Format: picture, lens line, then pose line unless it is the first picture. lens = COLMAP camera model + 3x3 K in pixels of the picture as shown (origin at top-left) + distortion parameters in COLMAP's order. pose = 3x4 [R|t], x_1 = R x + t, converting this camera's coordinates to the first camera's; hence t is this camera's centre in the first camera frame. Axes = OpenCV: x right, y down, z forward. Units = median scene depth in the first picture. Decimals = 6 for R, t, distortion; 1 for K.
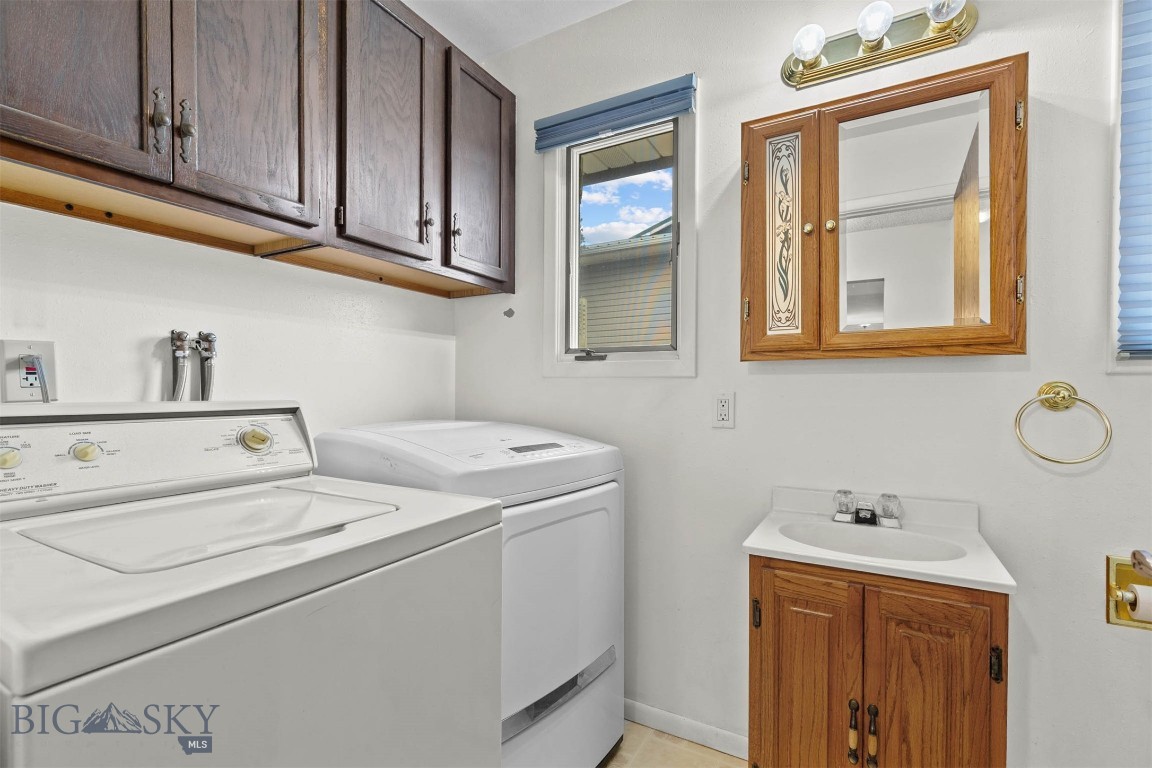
lens RADIAL K [[523.0, 0, 575.7], [0, 523.0, 391.2], [0, 0, 1]] dist [0.007509, 0.000043]
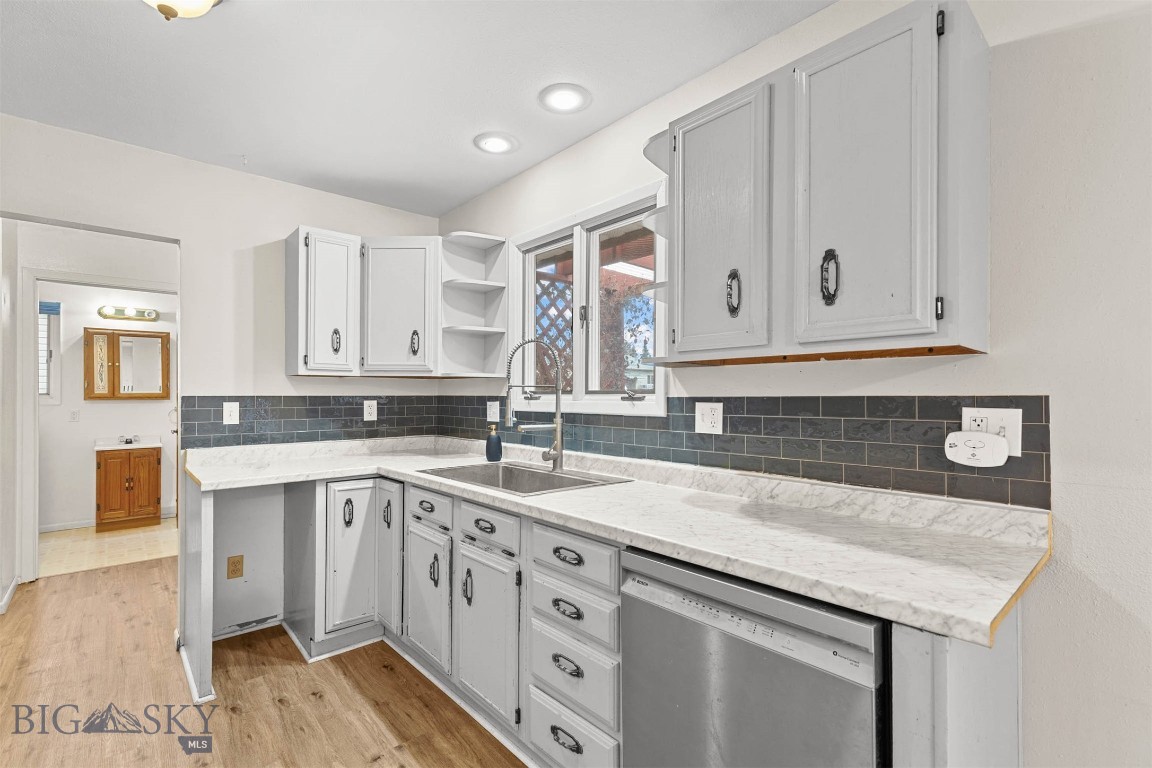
lens RADIAL K [[523.0, 0, 575.7], [0, 523.0, 391.2], [0, 0, 1]] dist [0.007509, 0.000043]
pose [[0.320958, 0.000749, 0.947093, -2.023162], [0.006299, 0.999976, -0.002926, -0.096007], [-0.947072, 0.006905, 0.320946, -3.306131]]
